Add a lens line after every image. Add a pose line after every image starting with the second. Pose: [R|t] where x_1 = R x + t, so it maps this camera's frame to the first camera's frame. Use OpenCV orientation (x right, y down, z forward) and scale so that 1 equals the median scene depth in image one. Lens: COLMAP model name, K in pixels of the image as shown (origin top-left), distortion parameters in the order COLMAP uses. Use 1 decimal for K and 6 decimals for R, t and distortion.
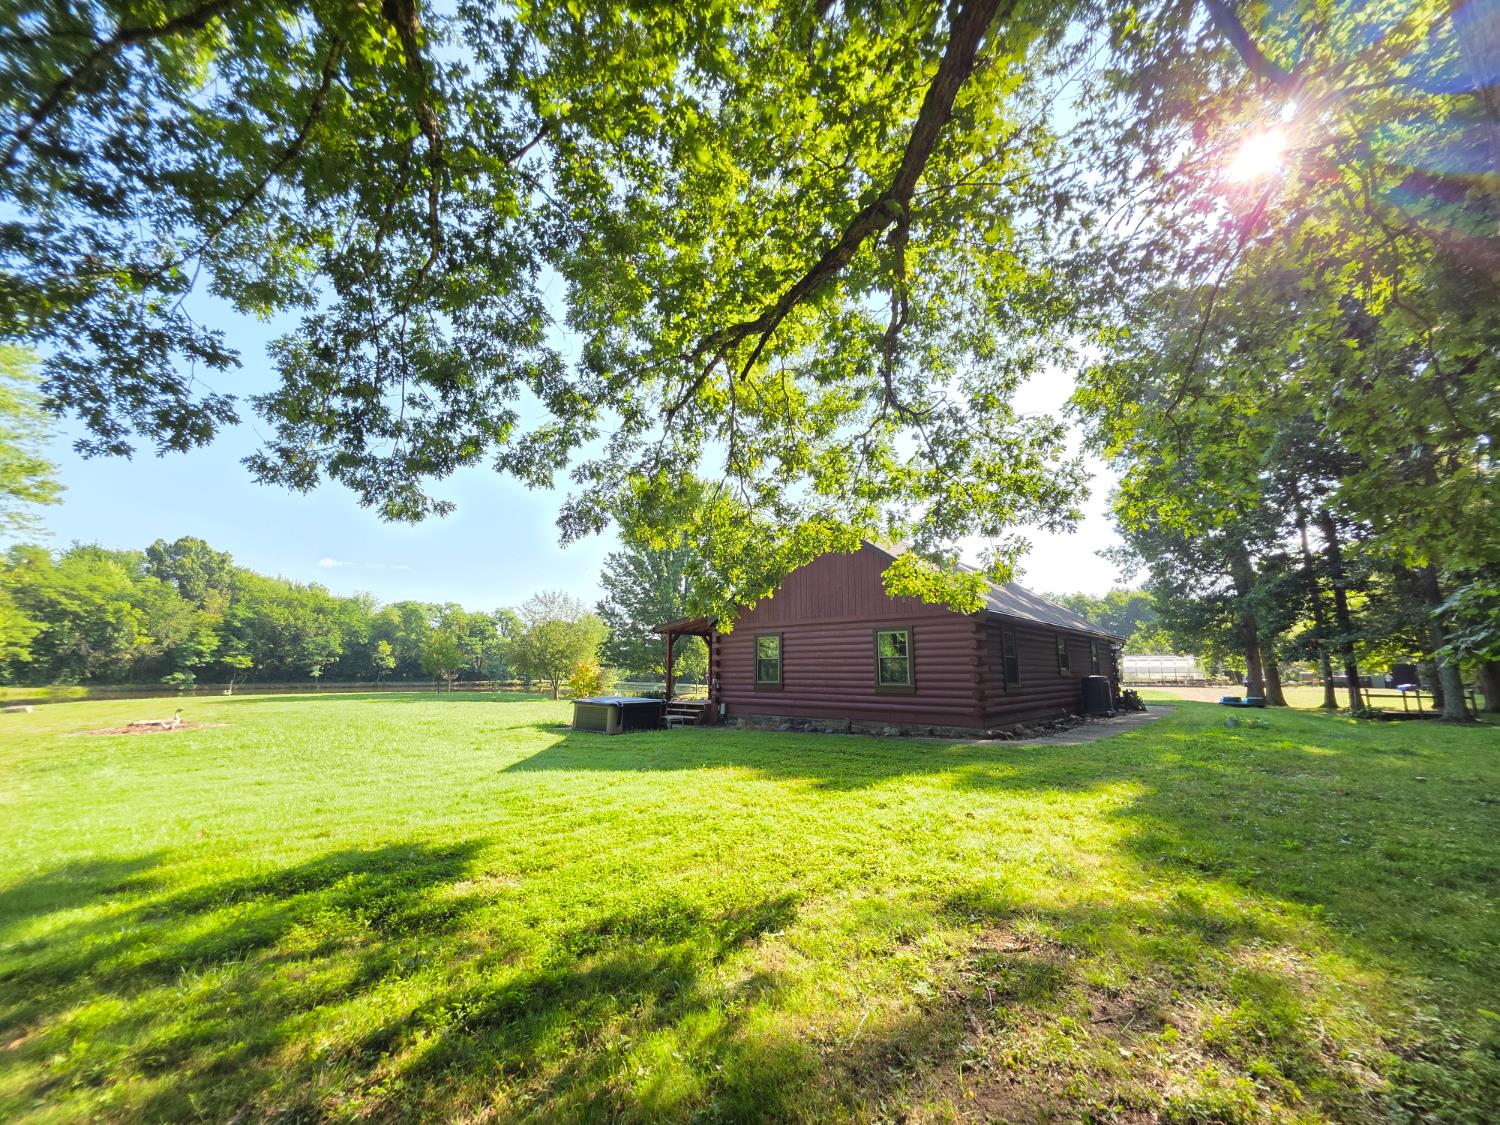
lens RADIAL K [[600.6, 0, 743.2], [0, 600.6, 555.3], [0, 0, 1]] dist [-0.000835, -0.000209]
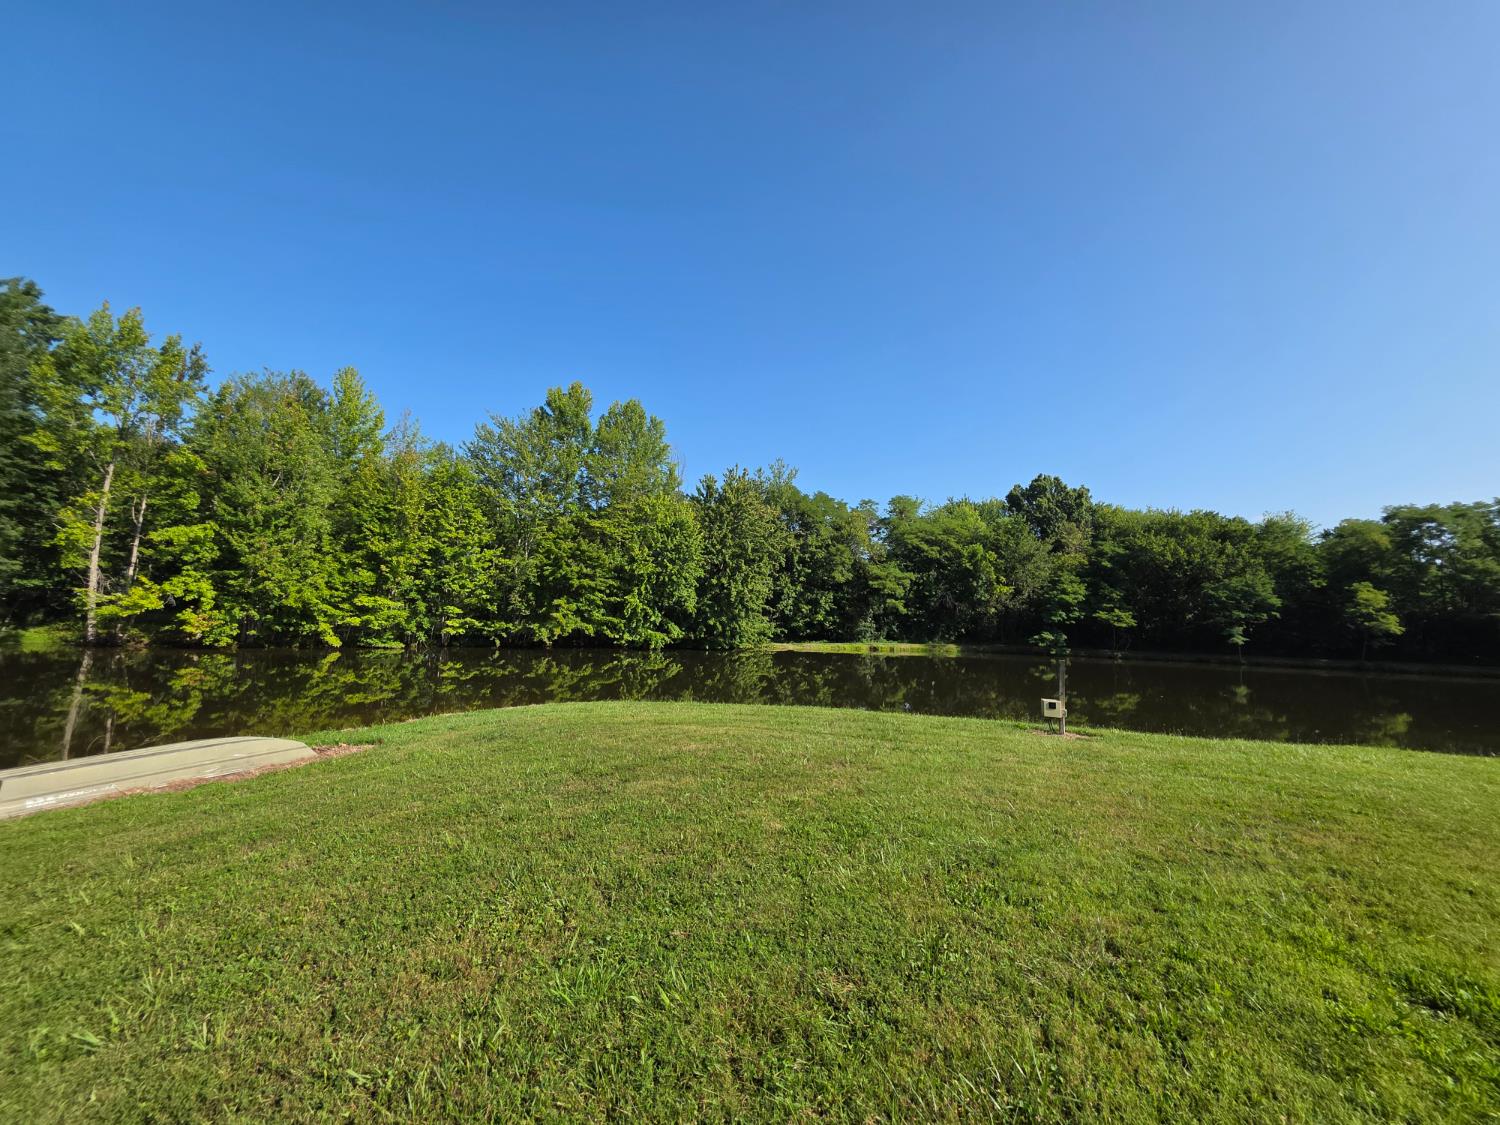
lens RADIAL K [[600.6, 0, 747.6], [0, 600.6, 563.7], [0, 0, 1]] dist [-0.000835, -0.000209]
pose [[0.314635, -0.082907, -0.945585, -0.334641], [0.146641, 0.988465, -0.037873, 0.083224], [0.937817, -0.126745, 0.323163, 0.409216]]
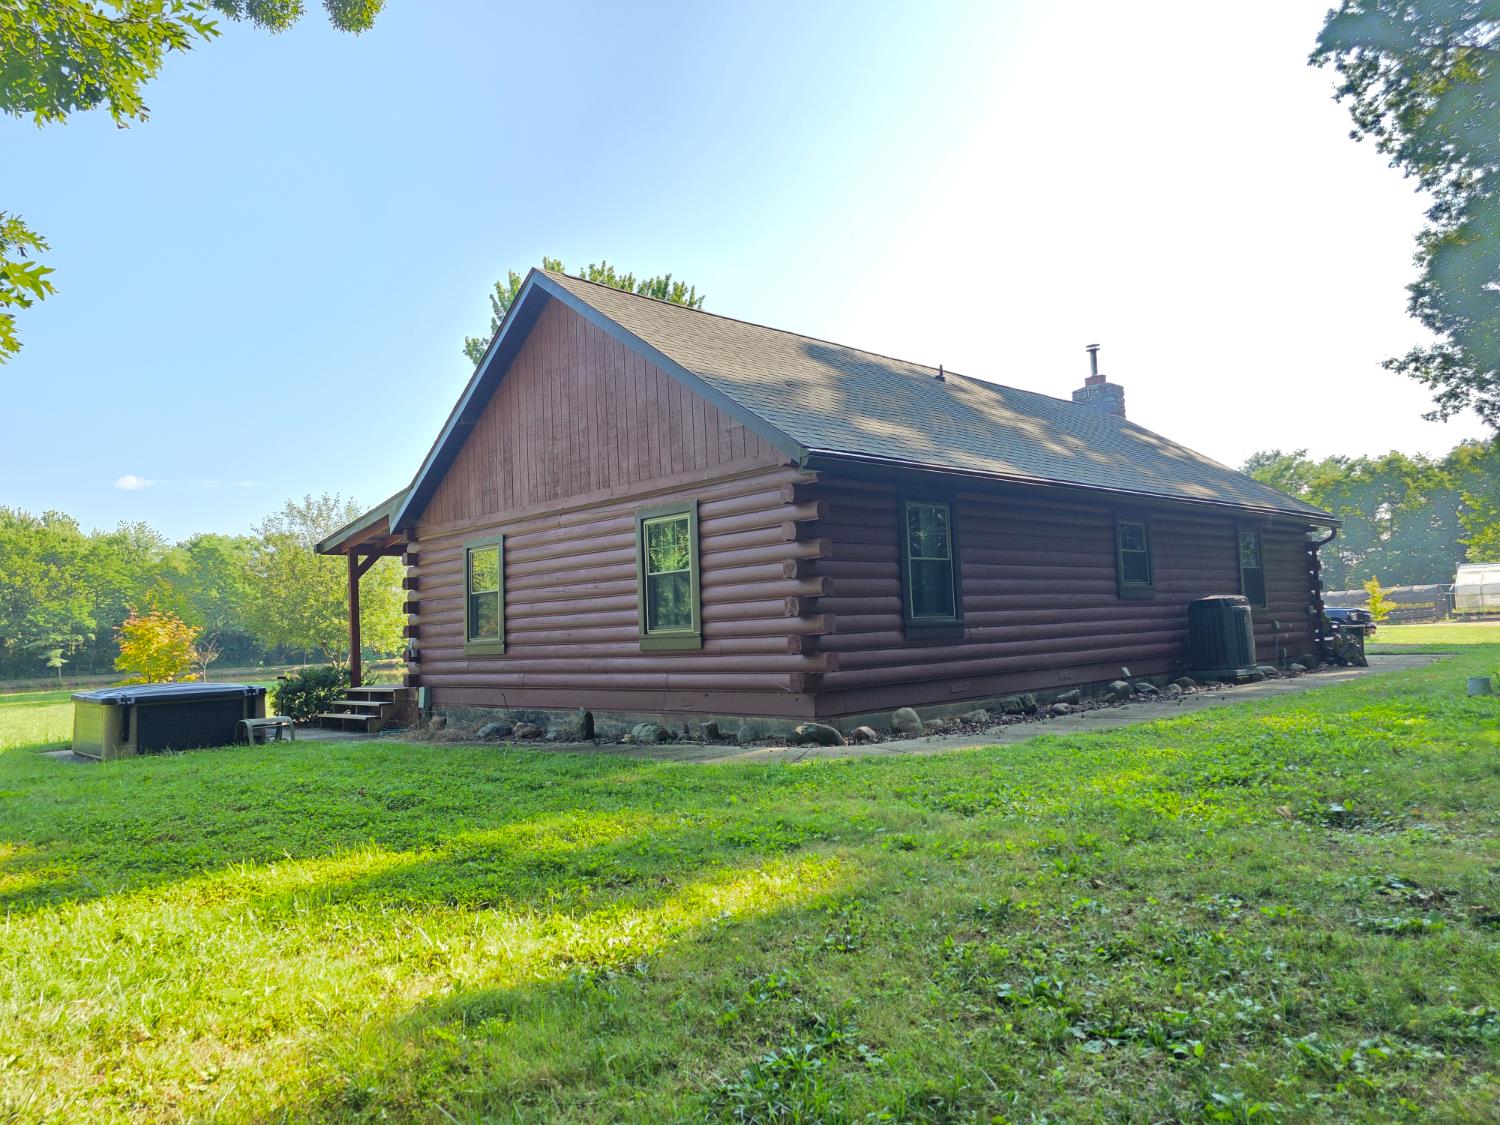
lens RADIAL K [[1023.0, 0, 753.0], [0, 1023.0, 566.7], [0, 0, 1]] dist [0.011675, 0.001709]
pose [[0.995221, -0.050431, -0.083623, 0.081728], [0.060826, 0.990059, 0.126824, 0.015558], [0.076396, -0.131304, 0.988394, 0.053066]]
